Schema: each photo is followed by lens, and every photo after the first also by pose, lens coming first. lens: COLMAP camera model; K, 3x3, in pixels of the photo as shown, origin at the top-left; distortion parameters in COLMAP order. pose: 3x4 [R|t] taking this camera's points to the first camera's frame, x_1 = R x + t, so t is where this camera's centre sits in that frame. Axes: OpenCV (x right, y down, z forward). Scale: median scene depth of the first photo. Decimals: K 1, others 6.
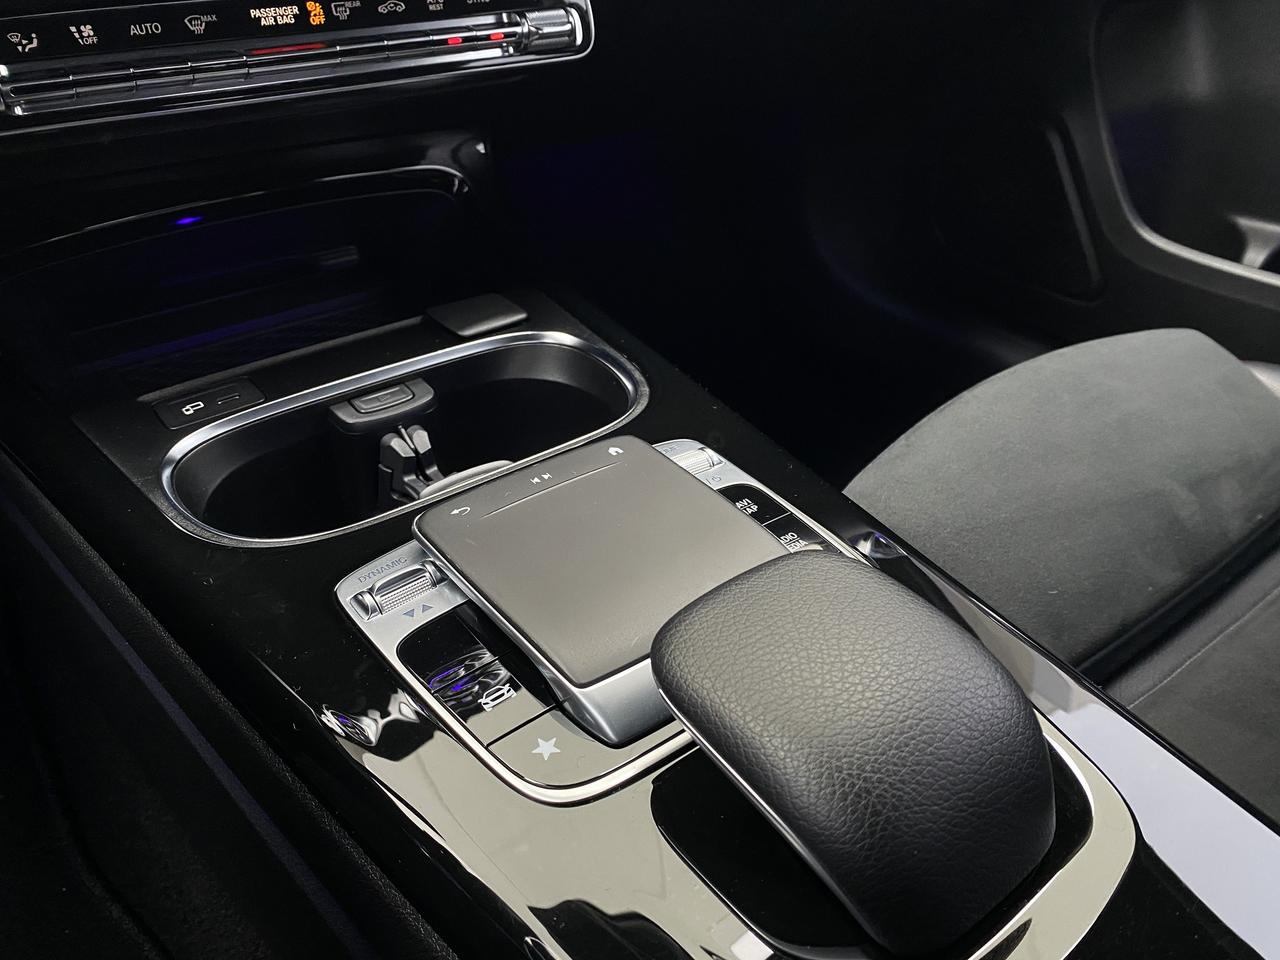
lens RADIAL K [[994.1, 0, 639.0], [0, 994.1, 474.7], [0, 0, 1]] dist [0.013222, -0.003919]
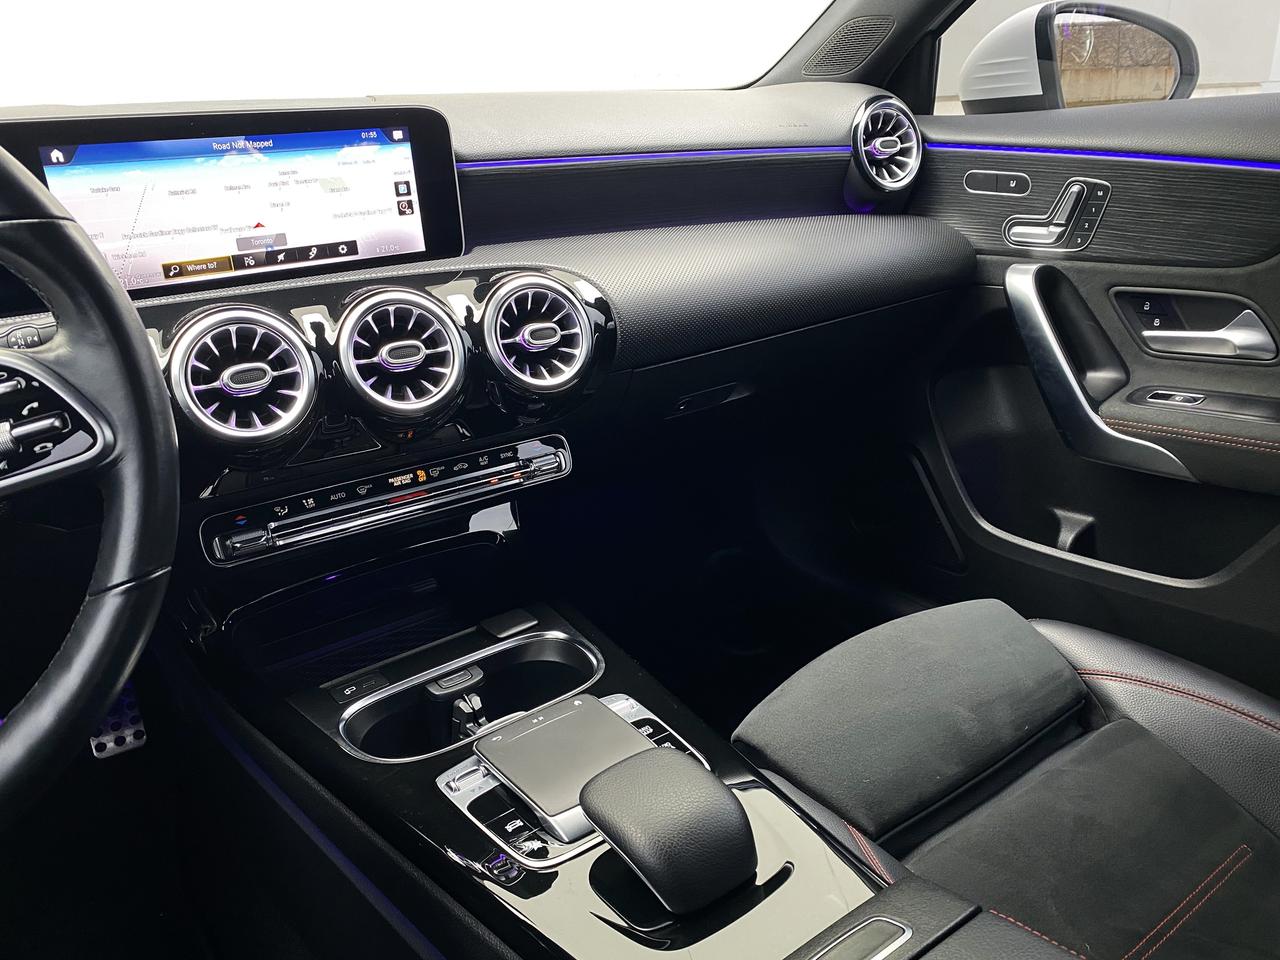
lens RADIAL K [[983.7, 0, 639.4], [0, 983.7, 474.5], [0, 0, 1]] dist [0.028563, -0.008276]
pose [[0.997780, -0.056019, -0.036016, 0.175722], [0.045529, 0.968455, -0.244995, 0.017753], [0.048604, 0.242811, 0.968855, -0.880253]]
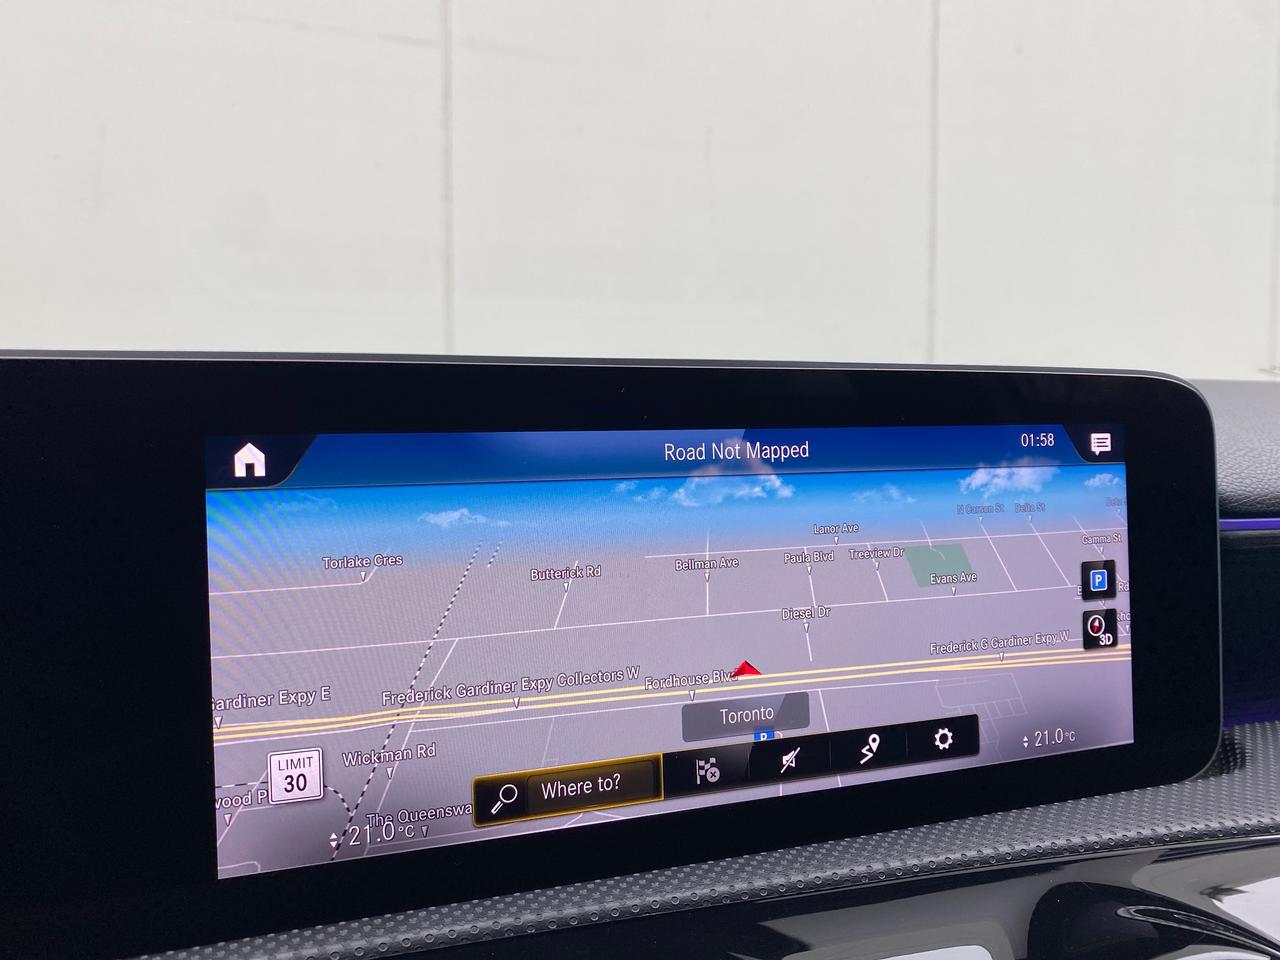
lens RADIAL K [[1033.9, 0, 640.0], [0, 1033.9, 480.0], [0, 0, 1]] dist [-0.002088, 0.006631]
pose [[0.956851, -0.027621, -0.289264, -0.464583], [-0.137040, 0.834921, -0.533036, -0.677687], [0.256235, 0.549677, 0.795109, 0.179598]]
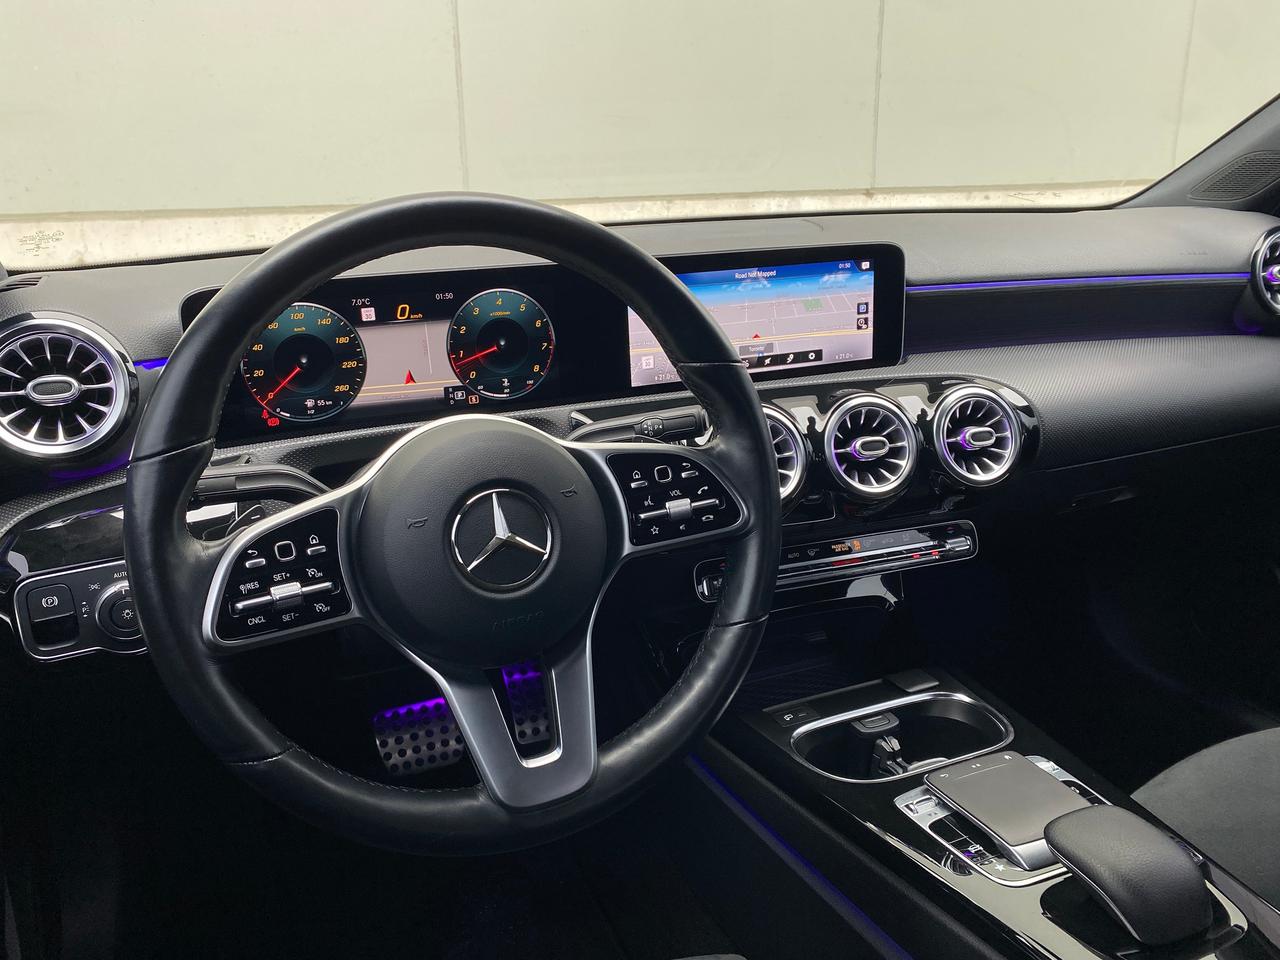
lens RADIAL K [[979.9, 0, 631.5], [0, 979.9, 473.9], [0, 0, 1]] dist [0.020082, -0.002434]
pose [[0.963667, 0.027053, -0.265734, -0.250609], [-0.107971, 0.949410, -0.294895, 0.107746], [0.244313, 0.312872, 0.917836, -1.346474]]
